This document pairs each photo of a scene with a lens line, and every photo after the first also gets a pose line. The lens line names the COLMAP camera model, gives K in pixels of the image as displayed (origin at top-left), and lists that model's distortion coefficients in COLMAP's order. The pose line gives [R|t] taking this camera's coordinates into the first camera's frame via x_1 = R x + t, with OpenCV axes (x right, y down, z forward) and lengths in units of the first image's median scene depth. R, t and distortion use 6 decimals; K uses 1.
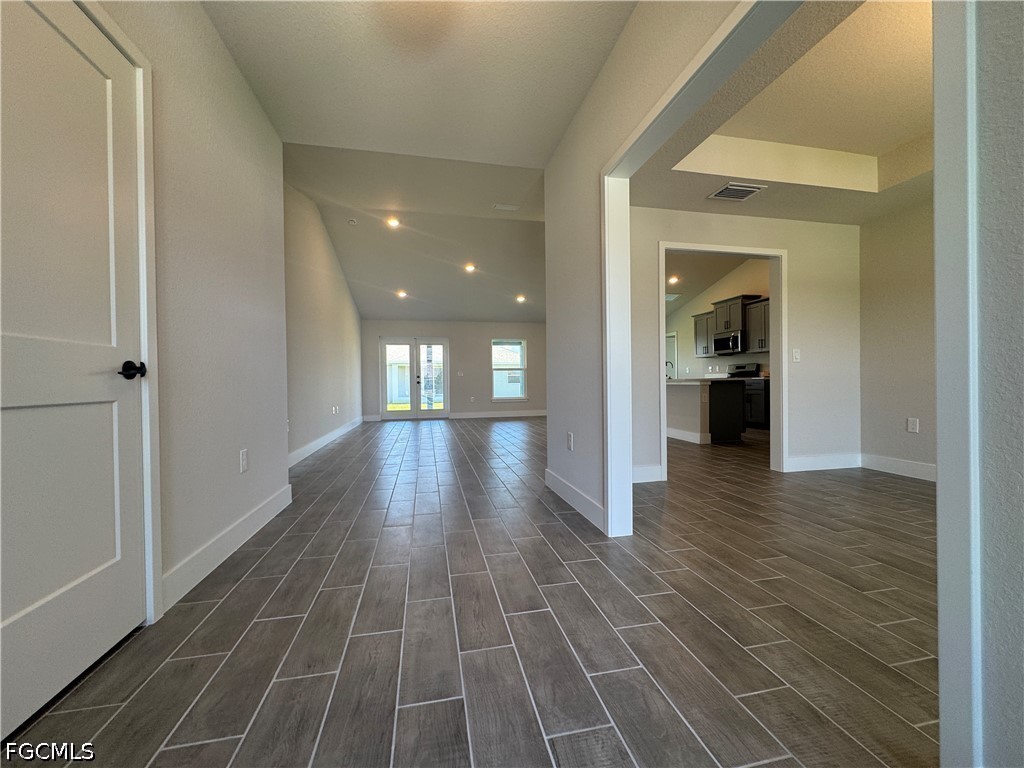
lens RADIAL K [[409.0, 0, 517.1], [0, 409.0, 382.1], [0, 0, 1]] dist [-0.001461, 0.000181]
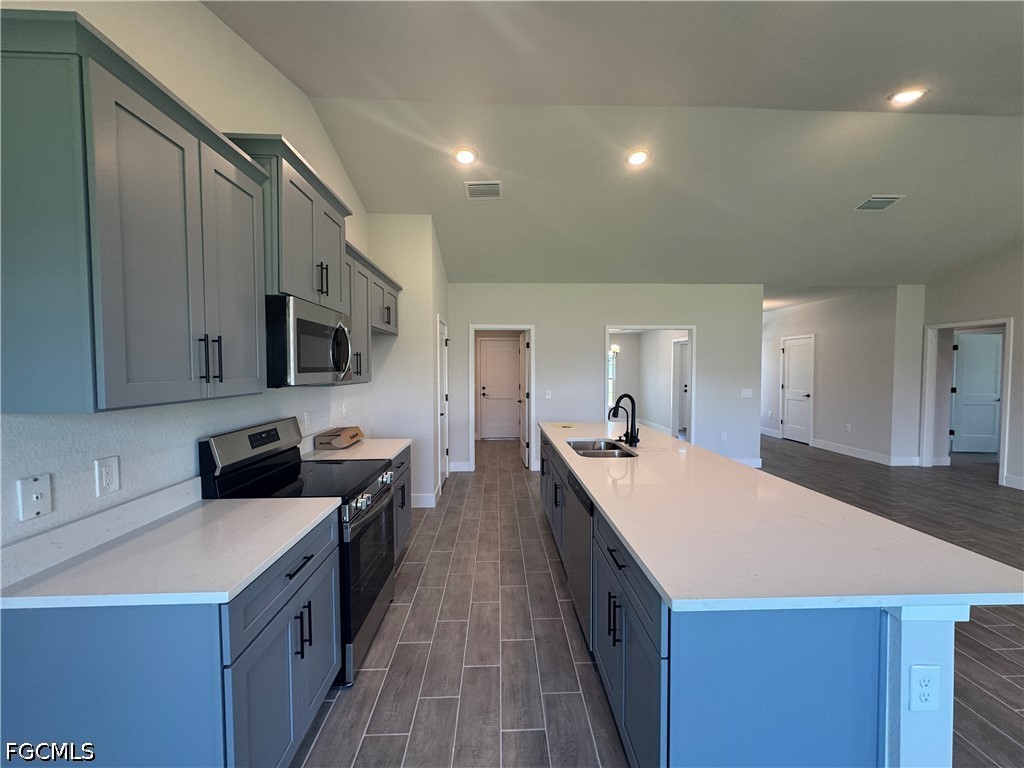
lens RADIAL K [[409.0, 0, 513.0], [0, 409.0, 384.6], [0, 0, 1]] dist [-0.001461, 0.000181]
pose [[-0.983848, 0.004587, 0.178948, 0.740244], [0.012022, 0.999108, 0.040489, -0.173626], [-0.178603, 0.041986, -0.983025, 2.690692]]
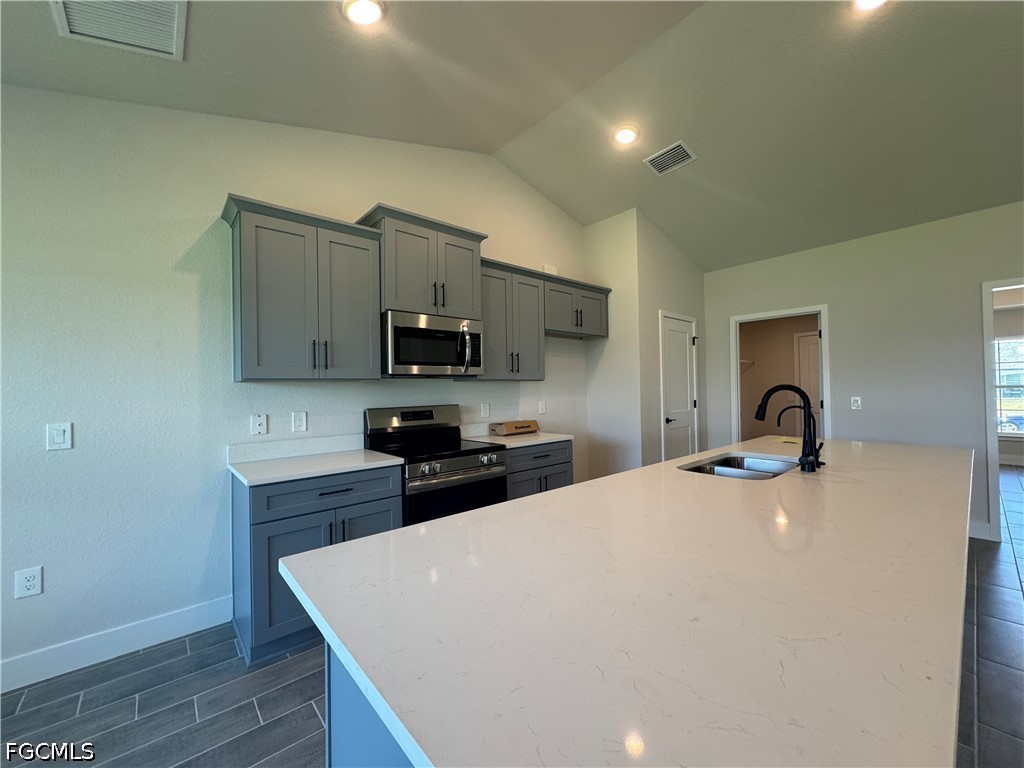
lens RADIAL K [[409.0, 0, 513.4], [0, 409.0, 387.0], [0, 0, 1]] dist [-0.001461, 0.000181]
pose [[-0.482897, 0.027668, 0.875240, 0.385914], [0.026111, 0.999511, -0.017190, -0.116287], [-0.875288, 0.014552, -0.483384, 2.406693]]
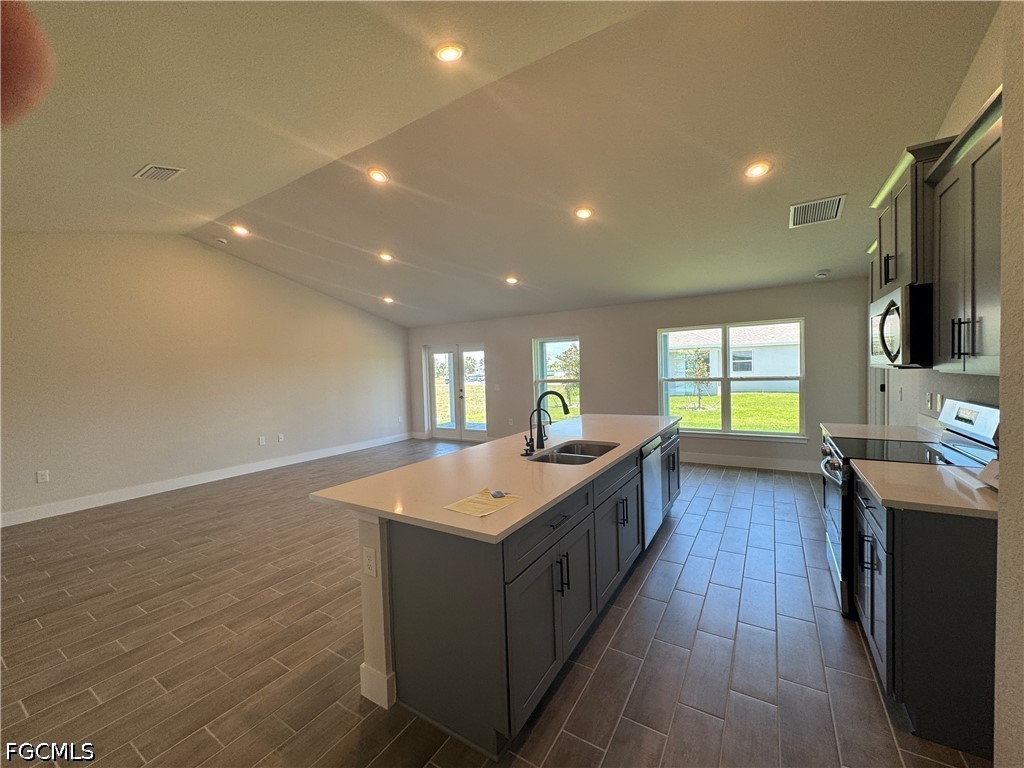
lens RADIAL K [[409.0, 0, 513.0], [0, 409.0, 386.3], [0, 0, 1]] dist [-0.001461, 0.000181]
pose [[0.708692, 0.022602, -0.705156, 1.137519], [0.020485, 0.998406, 0.052589, -0.168325], [0.705220, -0.051714, 0.707100, 1.287913]]
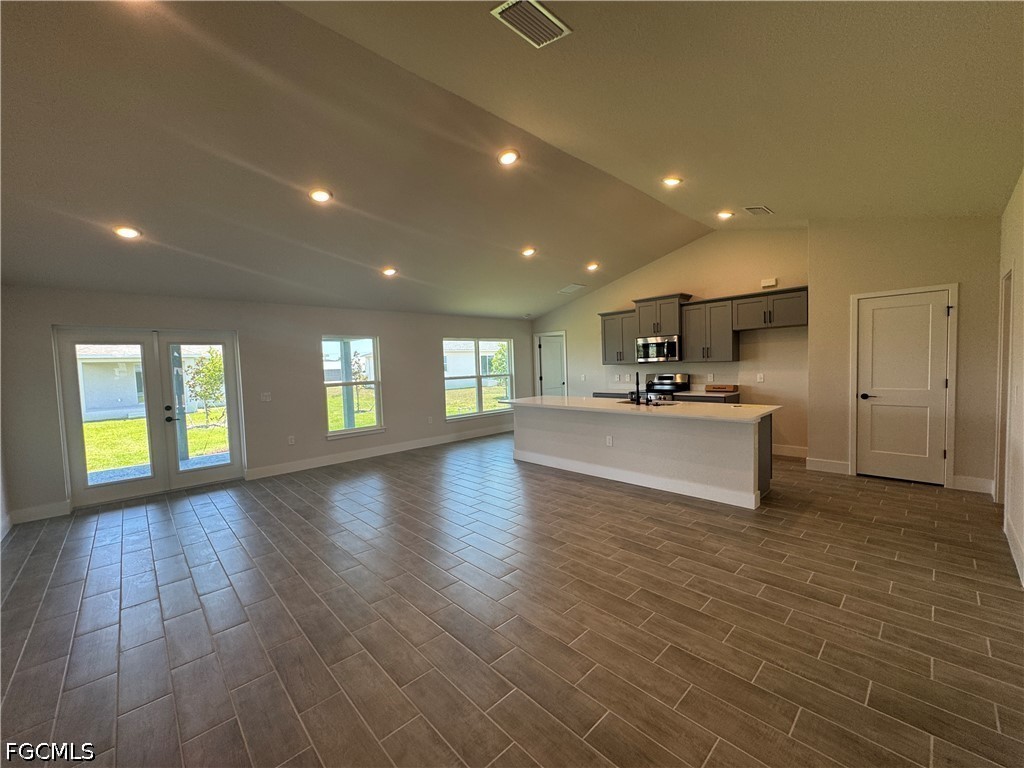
lens RADIAL K [[409.0, 0, 517.5], [0, 409.0, 385.2], [0, 0, 1]] dist [-0.001461, 0.000181]
pose [[0.854061, -0.041709, 0.518498, -0.359304], [0.022404, 0.998805, 0.043443, -0.142304], [-0.519690, -0.025487, 0.853975, 0.930856]]
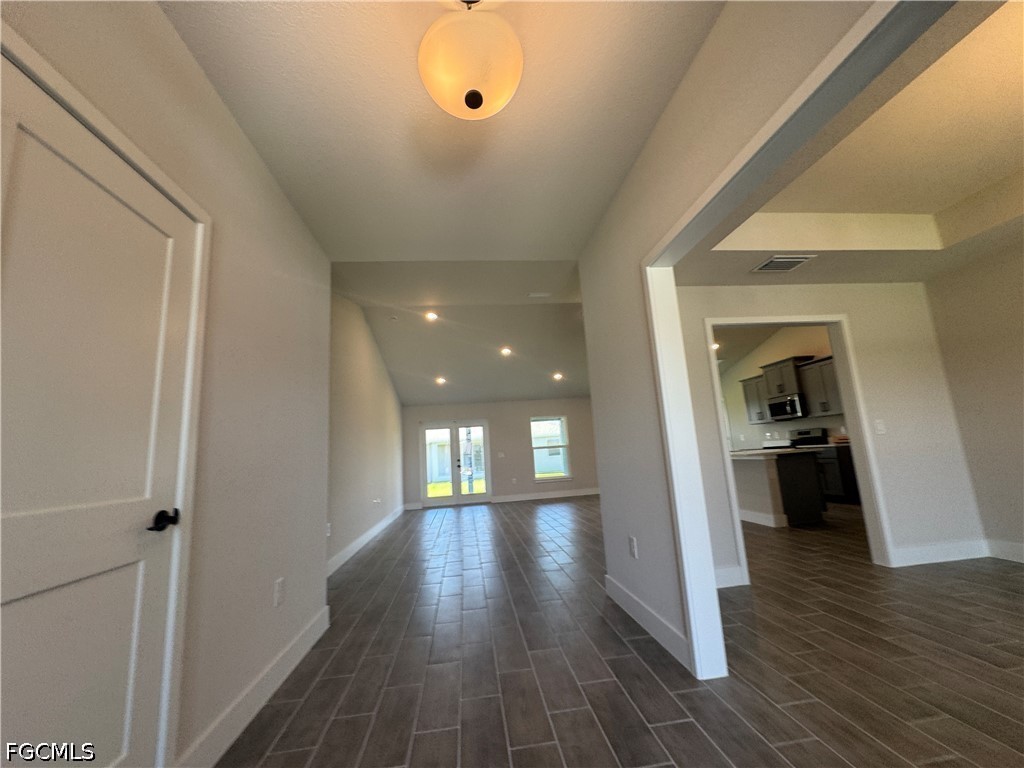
lens RADIAL K [[409.0, 0, 515.9], [0, 409.0, 381.4], [0, 0, 1]] dist [-0.001461, 0.000181]
pose [[0.993830, -0.068872, -0.086942, -0.015549], [0.052661, 0.982869, -0.176623, -0.049187], [0.097617, 0.170955, 0.980431, 0.040739]]
